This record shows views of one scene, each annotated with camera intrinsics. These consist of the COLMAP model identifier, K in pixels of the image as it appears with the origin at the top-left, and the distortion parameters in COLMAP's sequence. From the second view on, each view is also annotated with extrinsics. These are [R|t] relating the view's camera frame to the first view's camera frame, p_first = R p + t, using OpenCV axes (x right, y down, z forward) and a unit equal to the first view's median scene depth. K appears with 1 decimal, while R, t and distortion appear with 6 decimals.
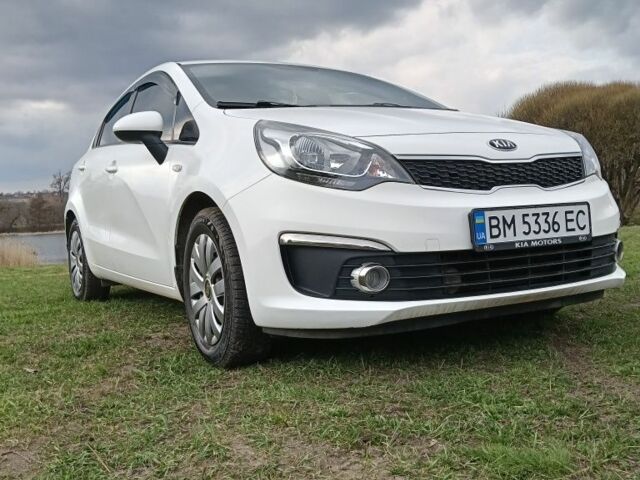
lens RADIAL K [[698.1, 0, 320.0], [0, 698.1, 240.0], [0, 0, 1]] dist [0.149340, -0.413087]
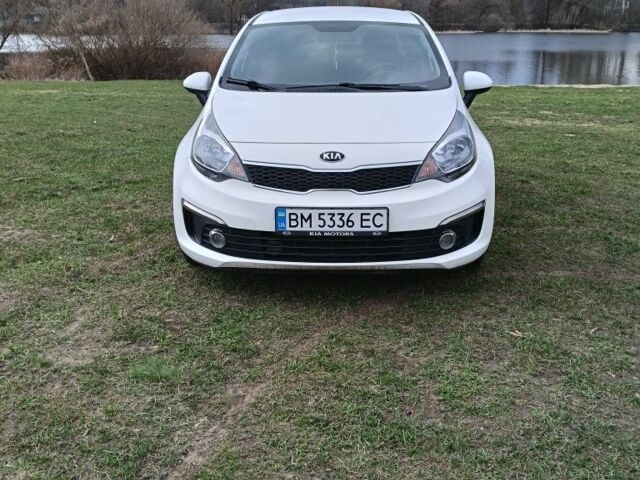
lens RADIAL K [[698.1, 0, 320.0], [0, 698.1, 240.0], [0, 0, 1]] dist [0.149340, -0.413087]
pose [[0.856689, 0.200203, -0.475398, 0.944329], [-0.064980, 0.956154, 0.285565, -0.377449], [0.511724, -0.213749, 0.832136, -0.183917]]
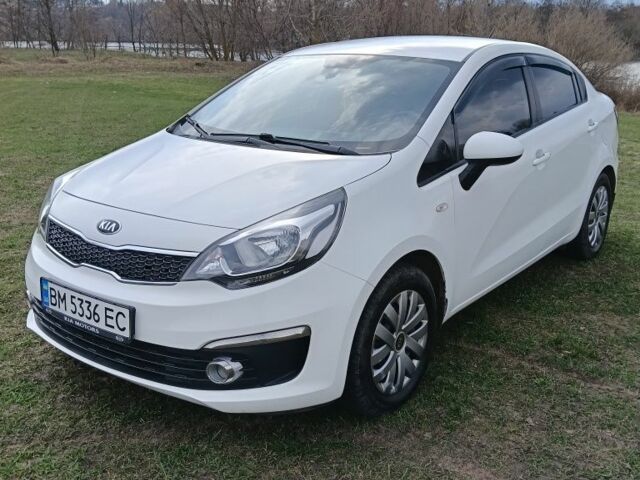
lens RADIAL K [[698.1, 0, 320.0], [0, 698.1, 240.0], [0, 0, 1]] dist [0.149340, -0.413087]
pose [[0.399512, 0.299755, -0.866335, 1.346731], [-0.074004, 0.952491, 0.295438, -0.465129], [0.913736, -0.053919, 0.402715, 0.886597]]
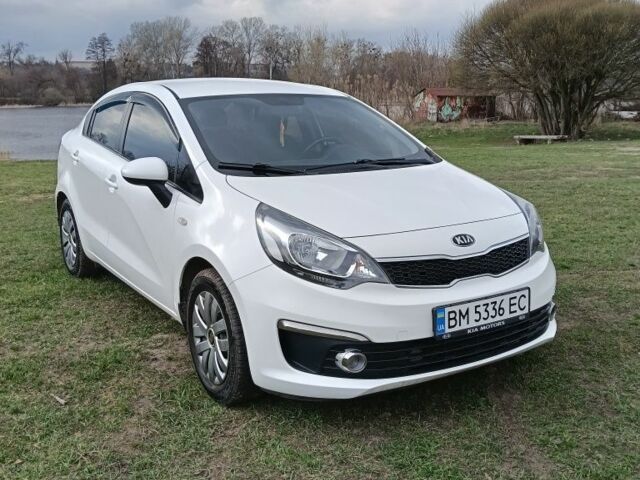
lens RADIAL K [[698.1, 0, 320.0], [0, 698.1, 240.0], [0, 0, 1]] dist [0.149340, -0.413087]
pose [[0.997693, 0.029362, 0.061211, -0.061041], [-0.038845, 0.986351, 0.160006, -0.326895], [-0.055678, -0.162014, 0.985216, -0.175168]]
